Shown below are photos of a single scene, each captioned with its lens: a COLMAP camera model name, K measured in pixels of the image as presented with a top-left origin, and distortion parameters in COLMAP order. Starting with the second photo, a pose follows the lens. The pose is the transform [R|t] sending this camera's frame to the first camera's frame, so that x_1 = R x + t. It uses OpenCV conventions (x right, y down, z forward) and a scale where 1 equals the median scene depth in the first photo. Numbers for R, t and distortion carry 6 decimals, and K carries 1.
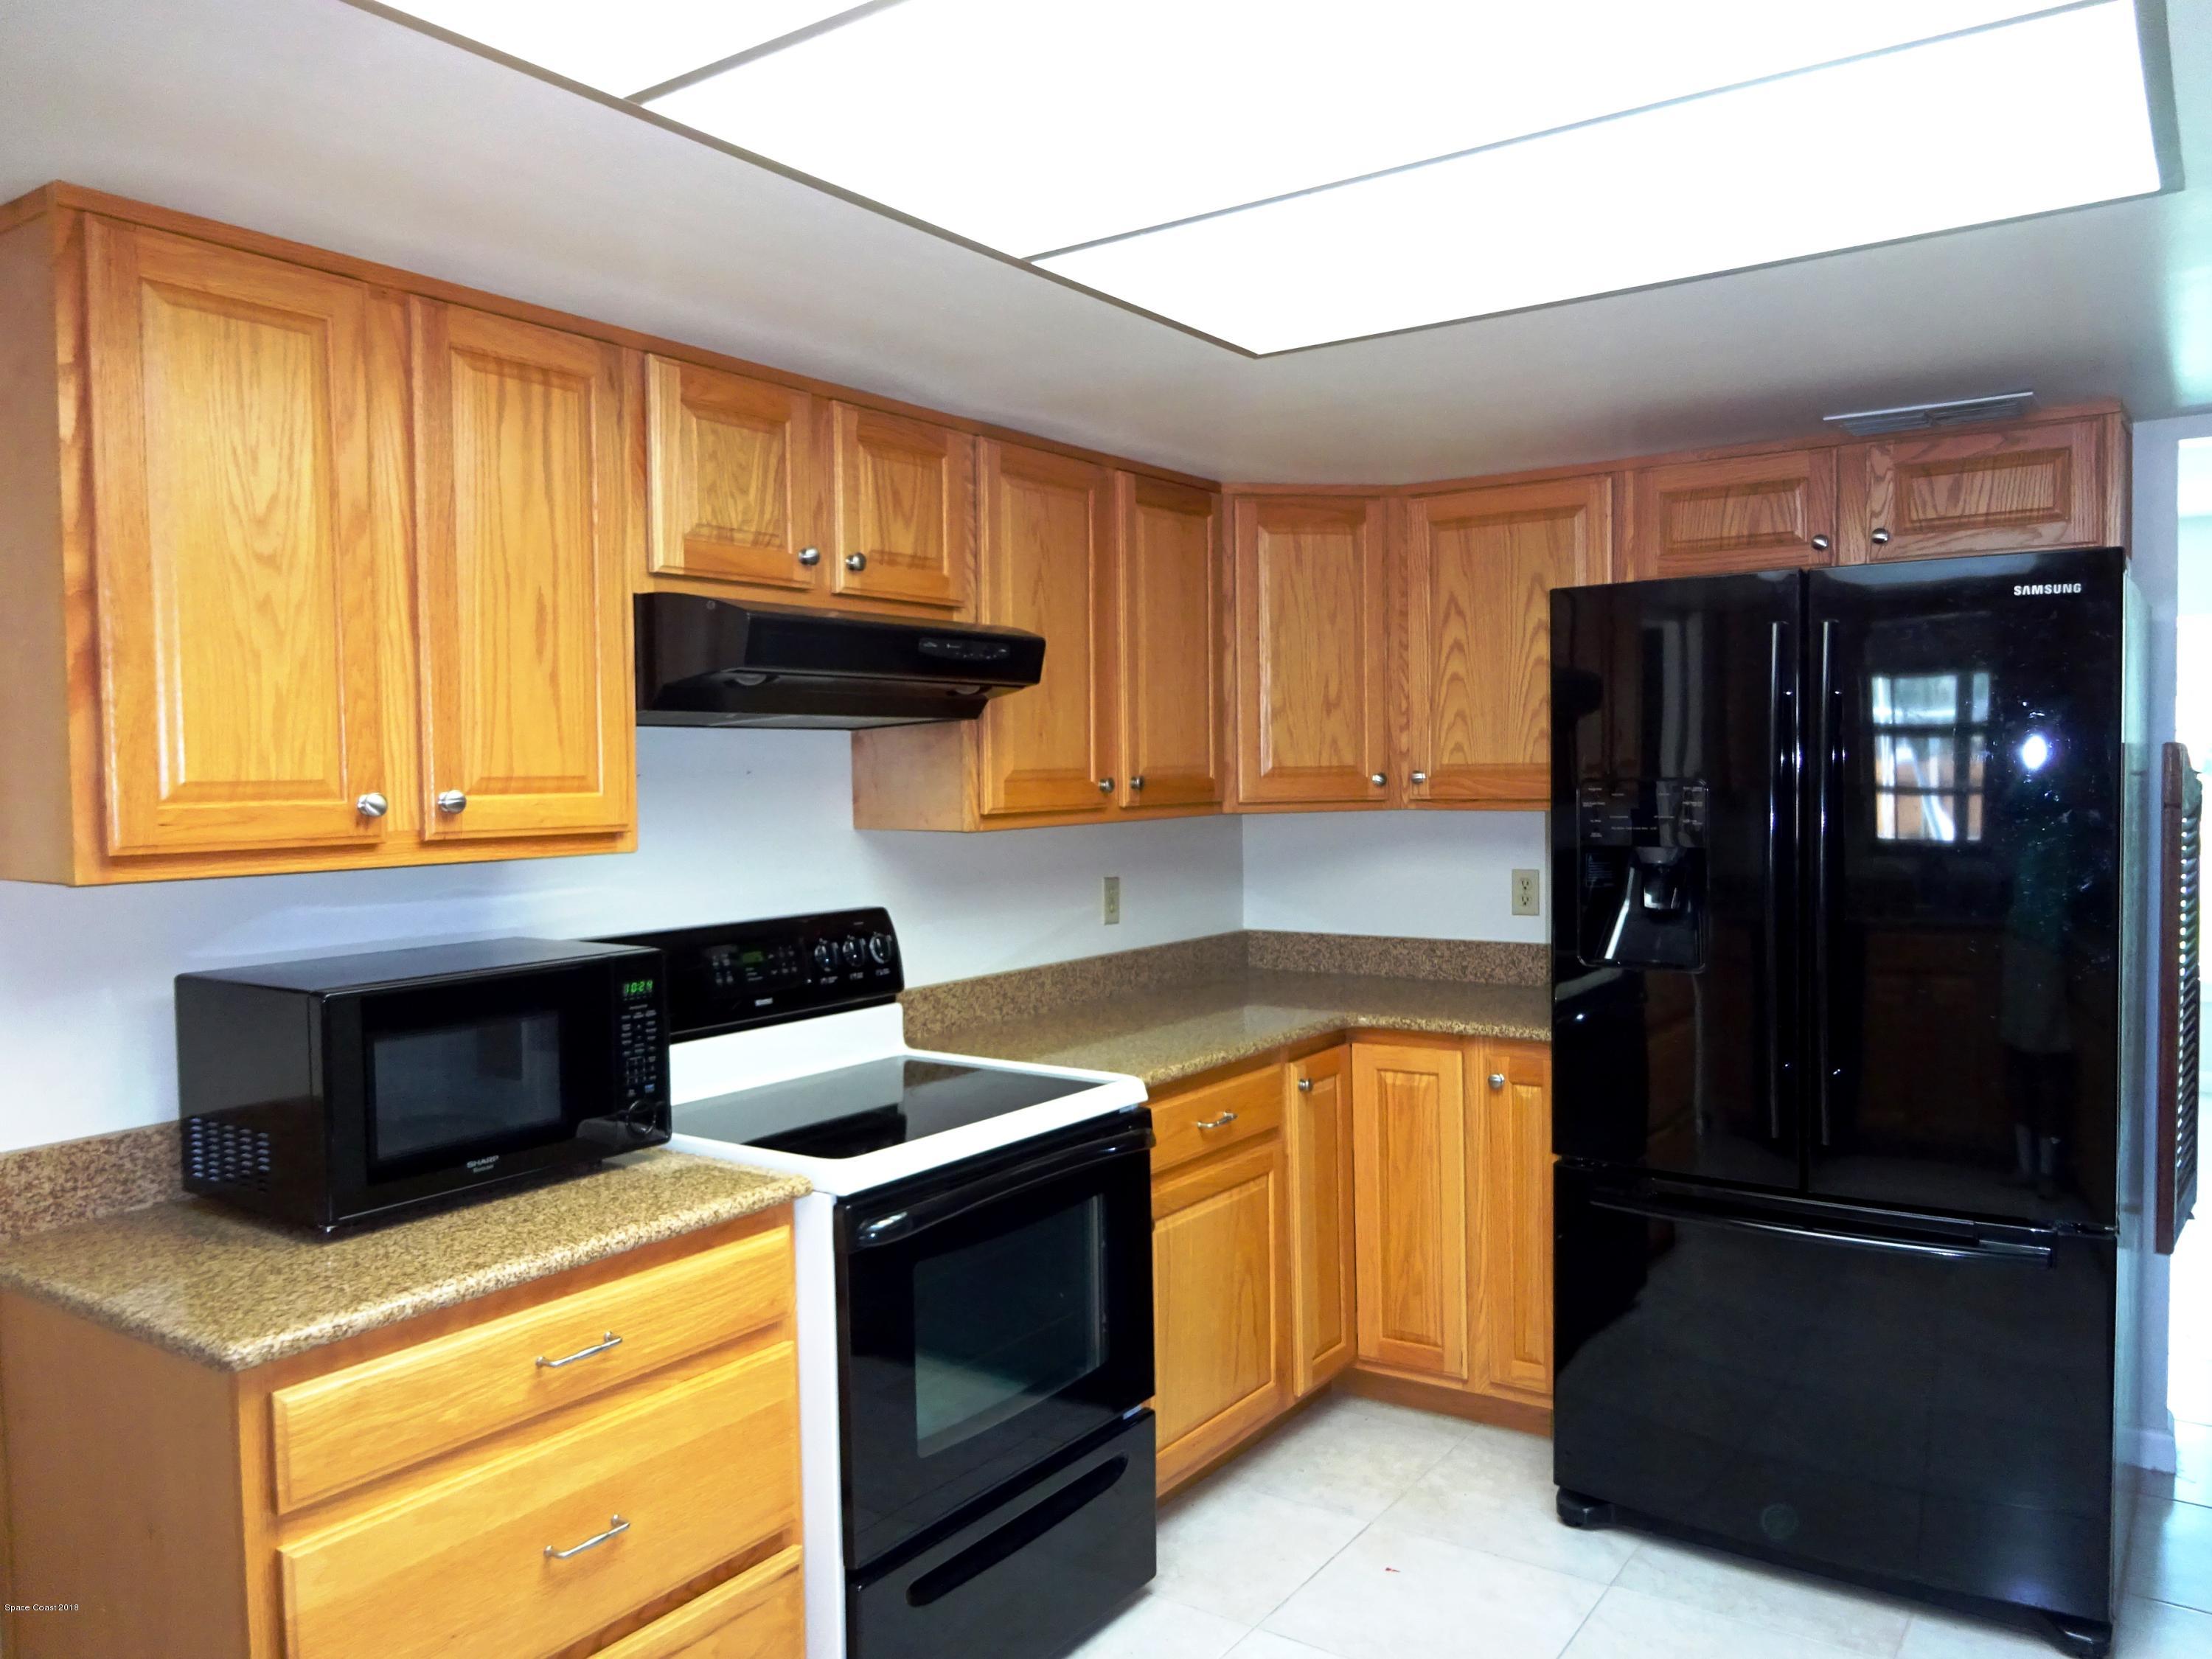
lens RADIAL K [[1638.3, 0, 1121.6], [0, 1638.3, 828.7], [0, 0, 1]] dist [0.001909, 0.025164]
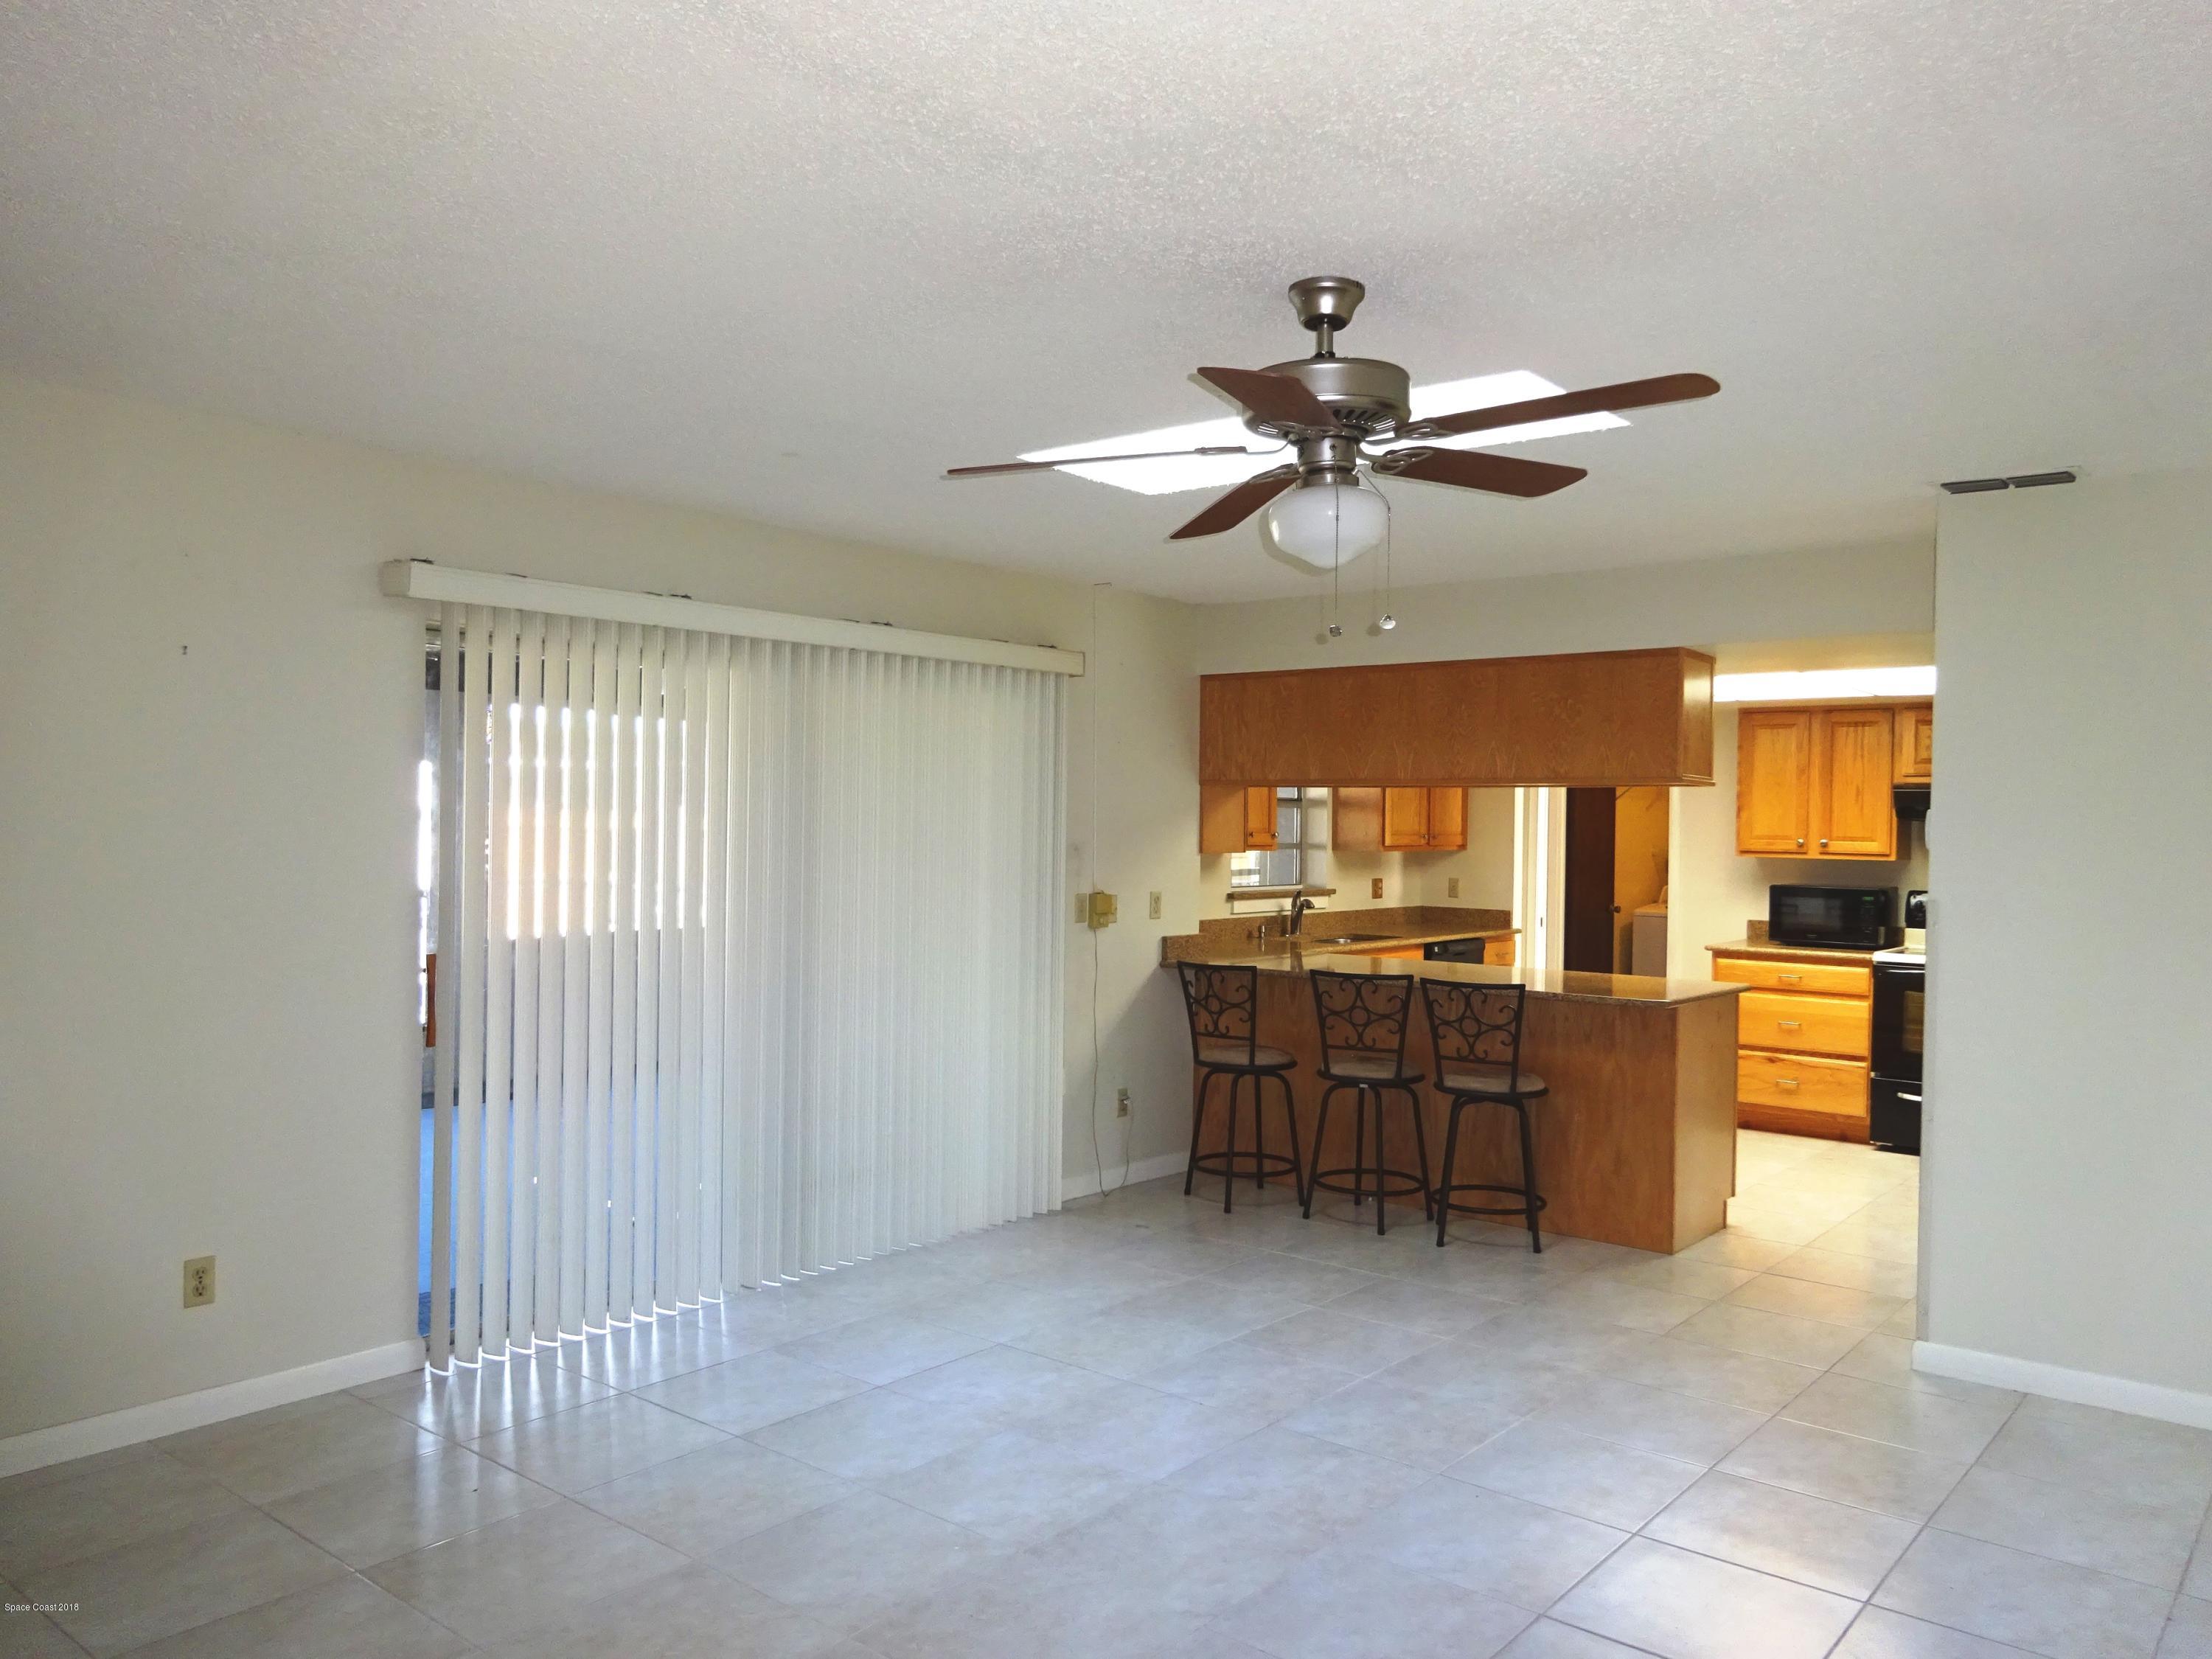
lens RADIAL K [[1638.3, 0, 1121.4], [0, 1638.3, 836.6], [0, 0, 1]] dist [0.001909, 0.025164]
pose [[-0.093863, 0.019162, -0.995401, 3.421002], [-0.054642, 0.998209, 0.024368, -0.032956], [0.994085, 0.056678, -0.092647, -0.257096]]
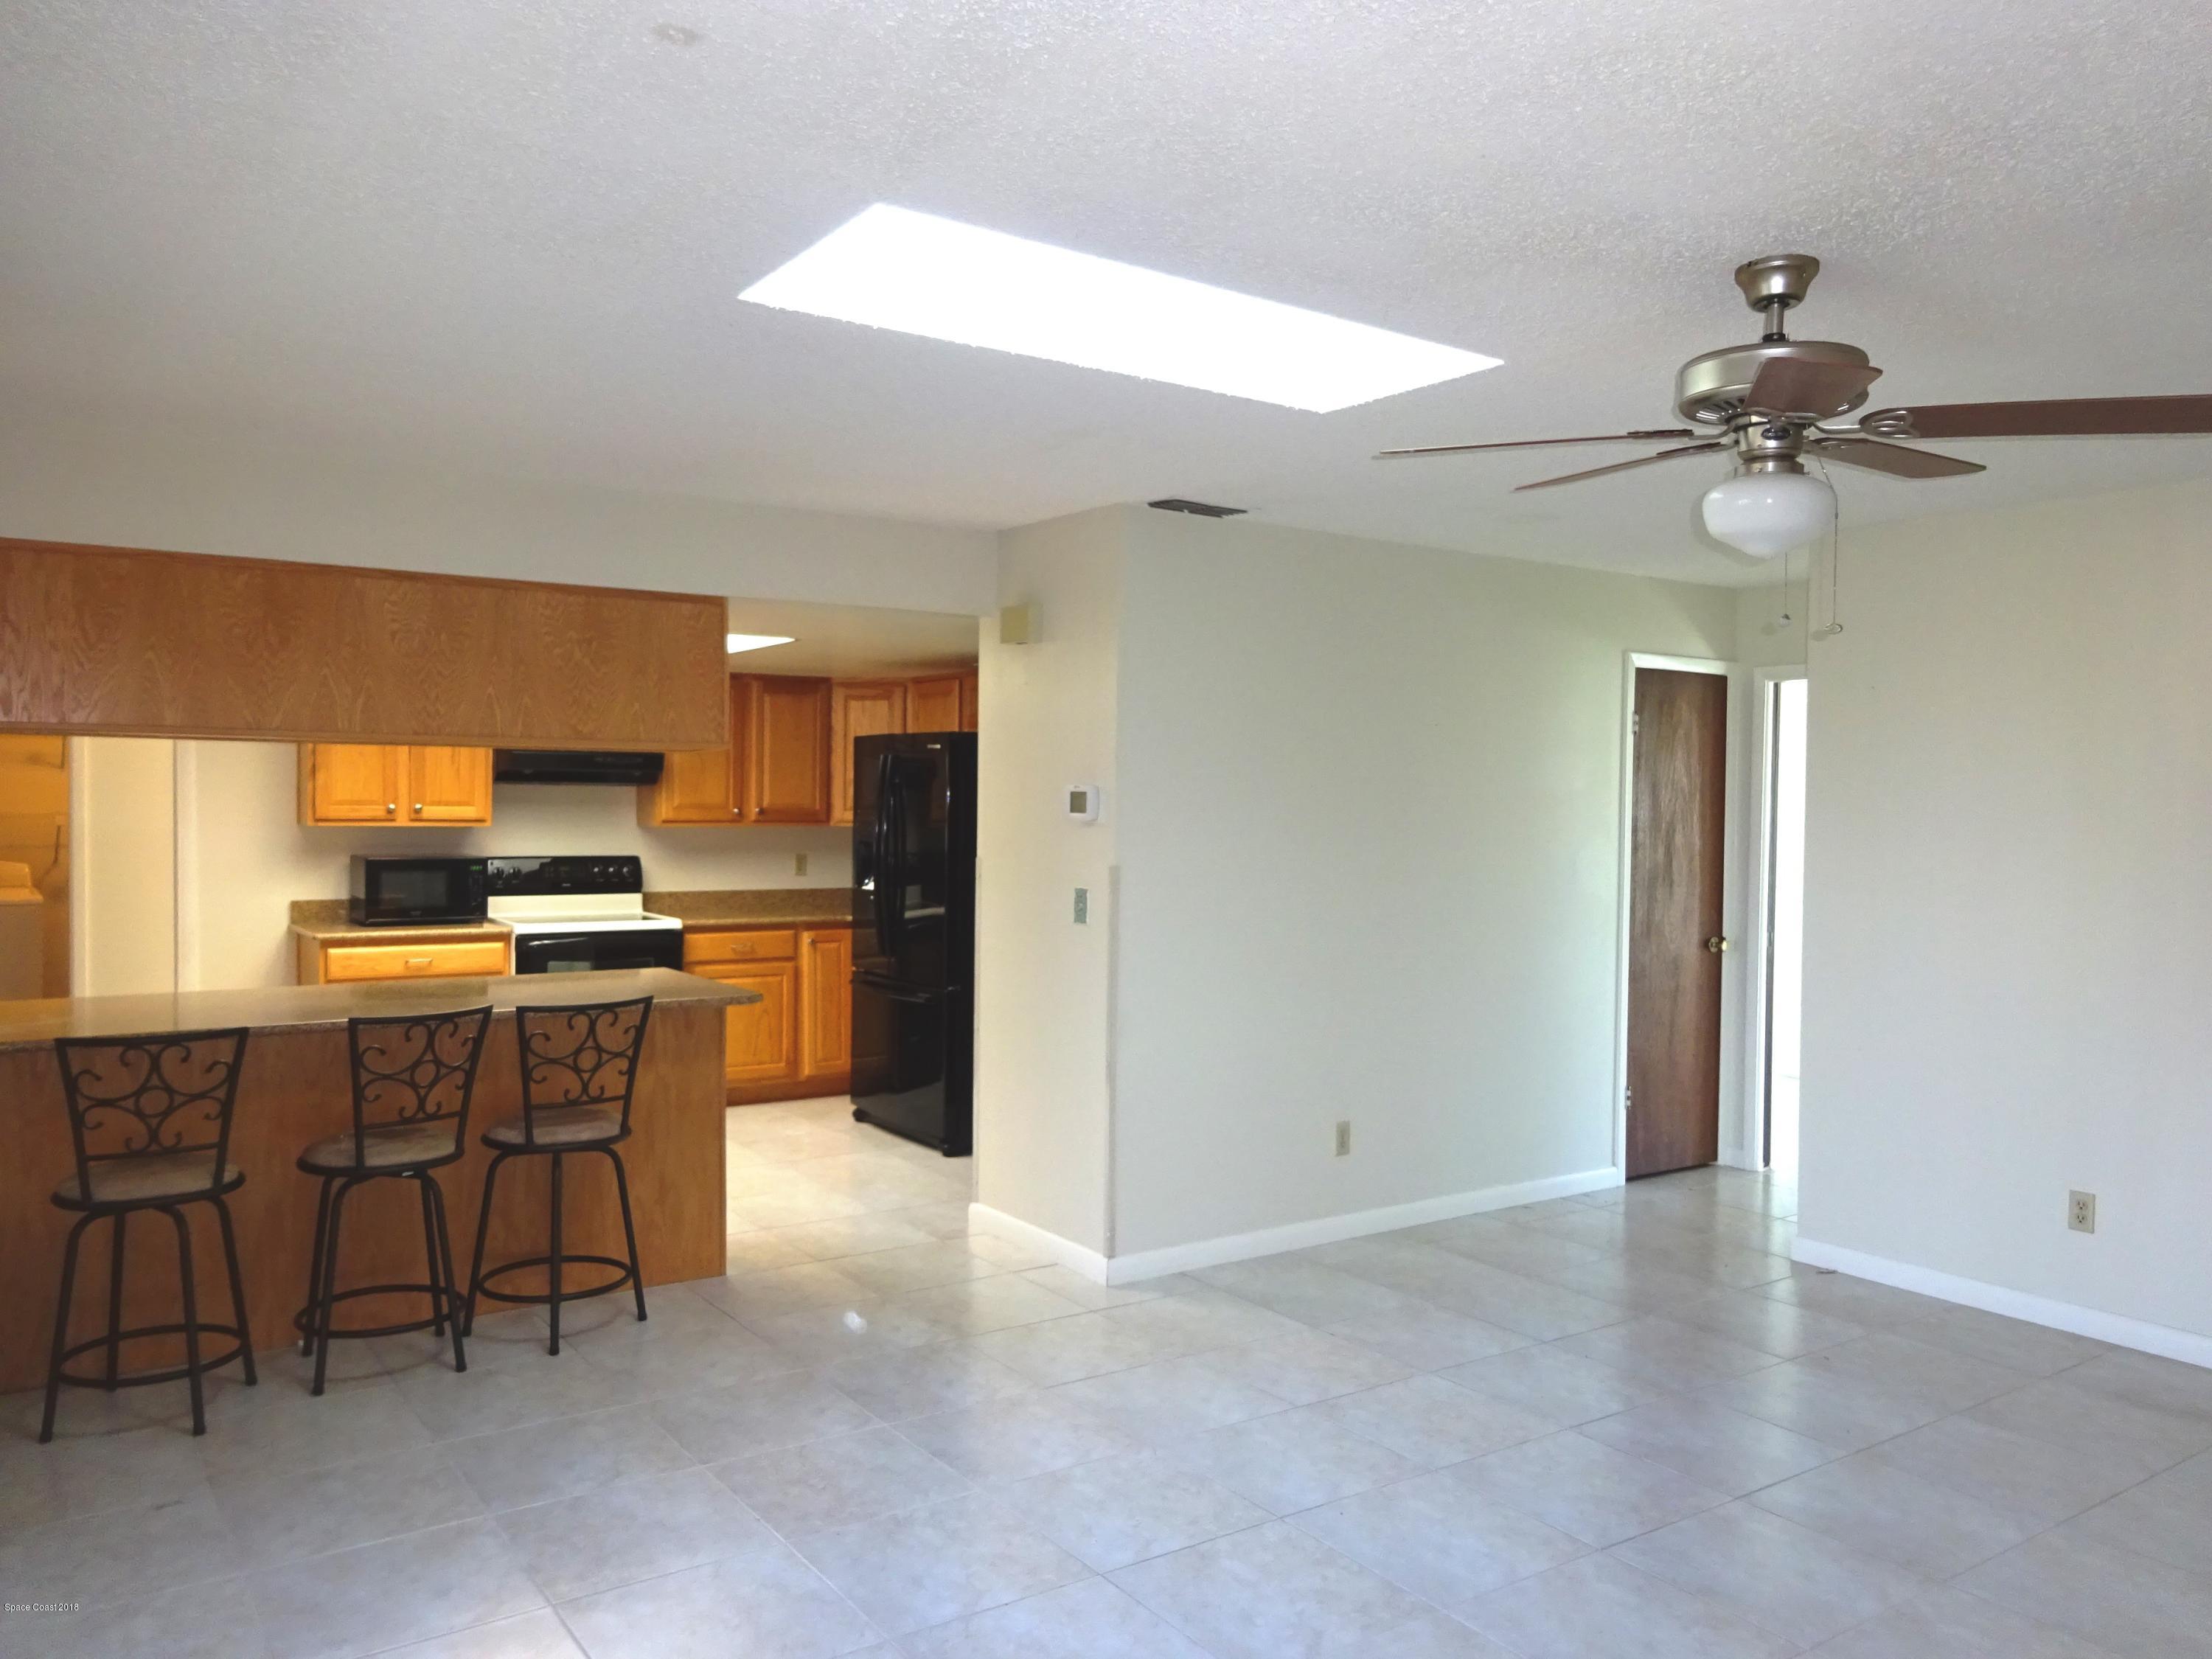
lens RADIAL K [[1638.3, 0, 1114.1], [0, 1638.3, 821.6], [0, 0, 1]] dist [0.001909, 0.025164]
pose [[0.927619, 0.027769, -0.372494, 2.135354], [-0.037918, 0.999082, -0.019946, 0.024392], [0.371598, 0.032627, 0.927820, -1.570745]]
